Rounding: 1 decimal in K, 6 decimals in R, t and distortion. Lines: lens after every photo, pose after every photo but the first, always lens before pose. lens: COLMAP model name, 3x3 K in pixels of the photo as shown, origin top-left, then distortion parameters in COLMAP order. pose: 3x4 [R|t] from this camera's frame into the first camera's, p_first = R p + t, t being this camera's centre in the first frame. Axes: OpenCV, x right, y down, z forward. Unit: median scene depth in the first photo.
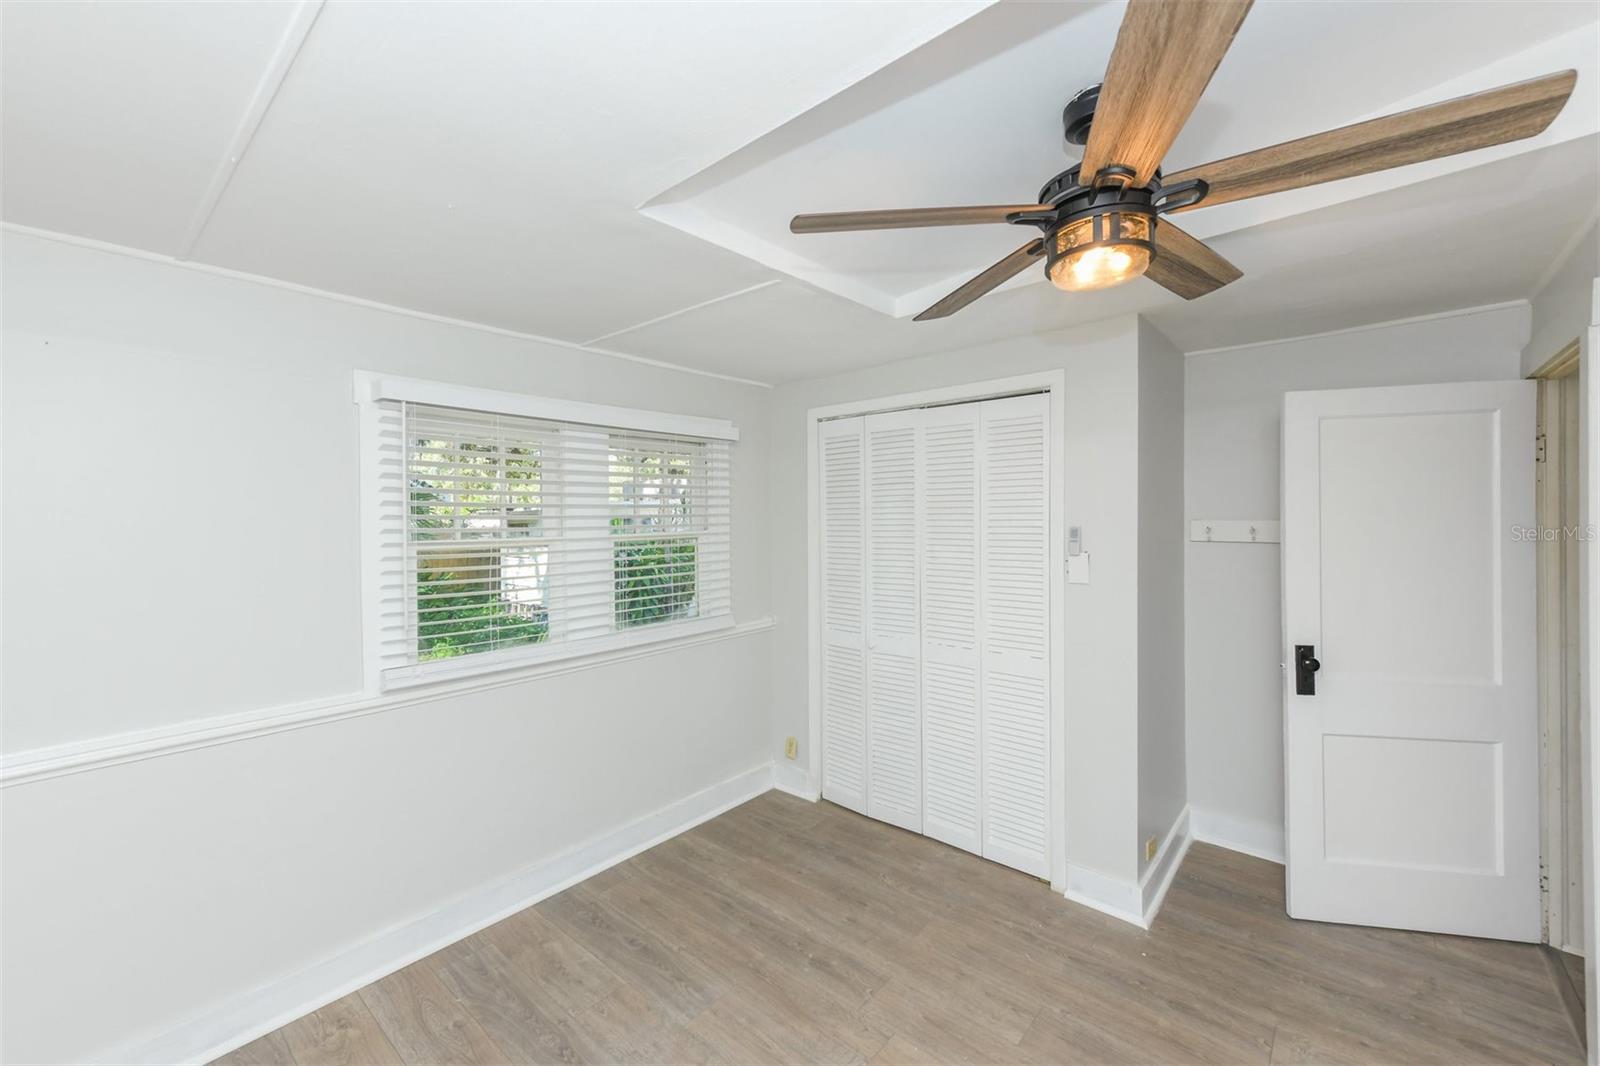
lens RADIAL K [[647.6, 0, 802.2], [0, 647.6, 534.1], [0, 0, 1]] dist [-0.008225, -0.000093]
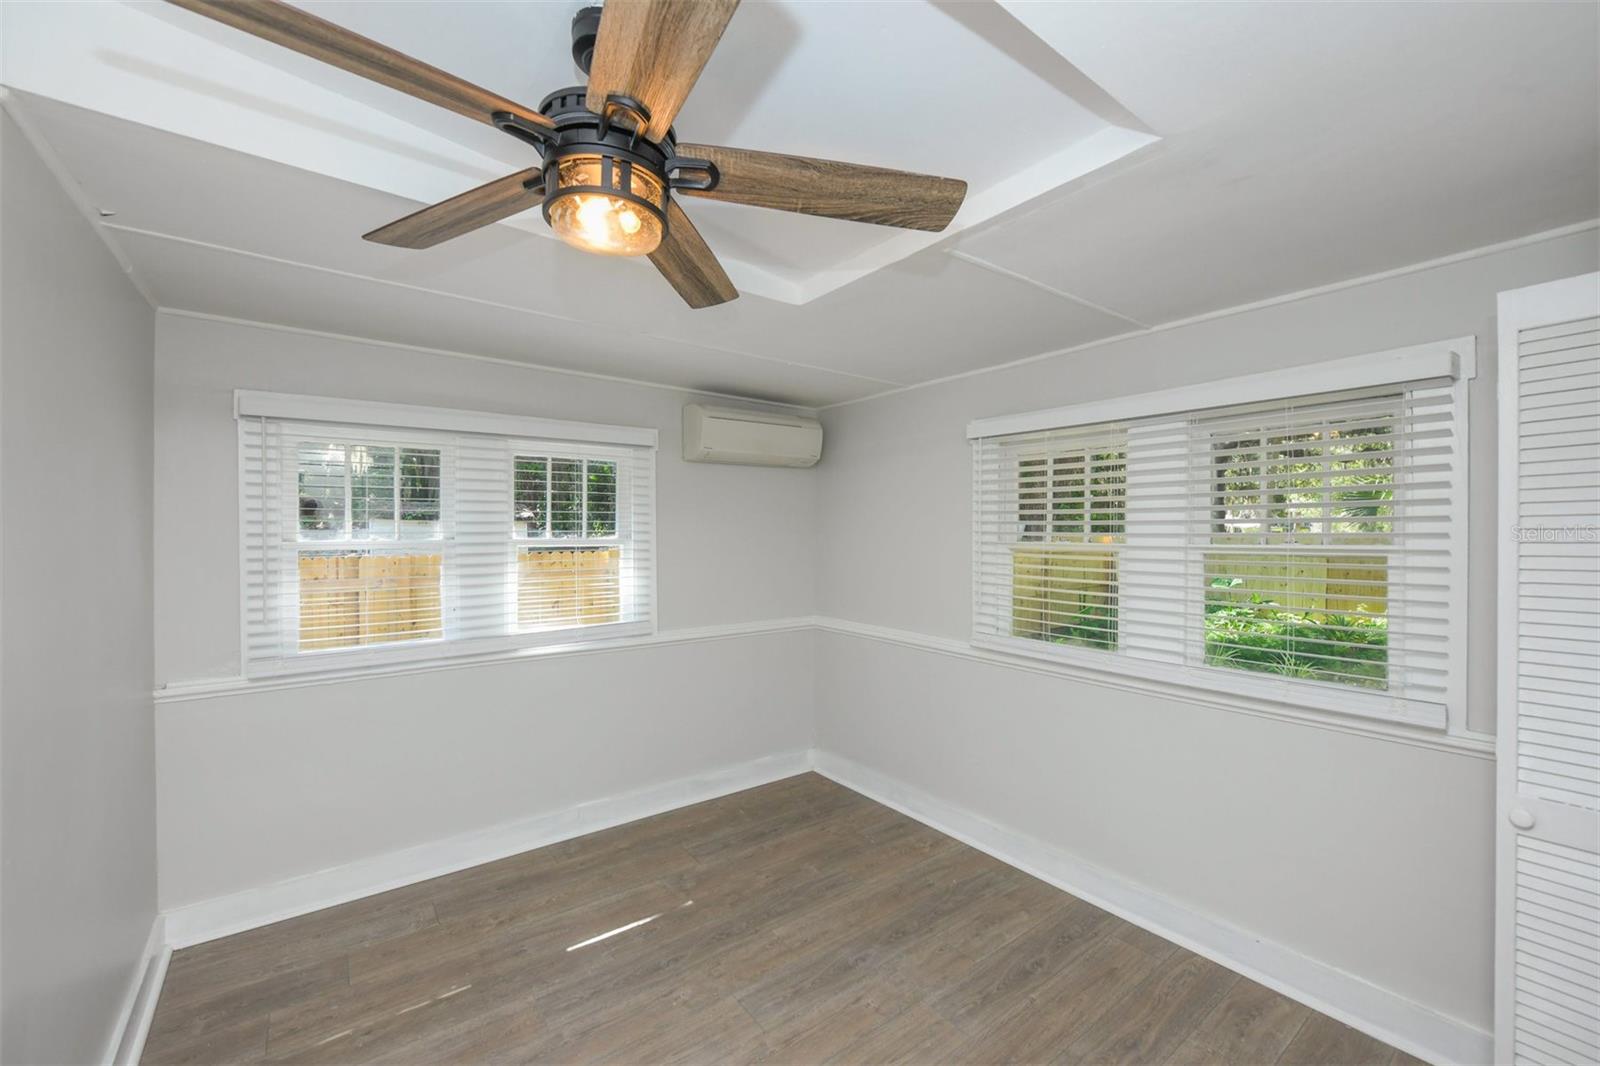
lens RADIAL K [[647.6, 0, 802.2], [0, 647.6, 534.1], [0, 0, 1]] dist [-0.008225, -0.000093]
pose [[-0.225462, 0.027324, -0.973869, 0.734682], [-0.009987, 0.999489, 0.030355, -0.037950], [0.974201, 0.016570, -0.225074, 0.858958]]
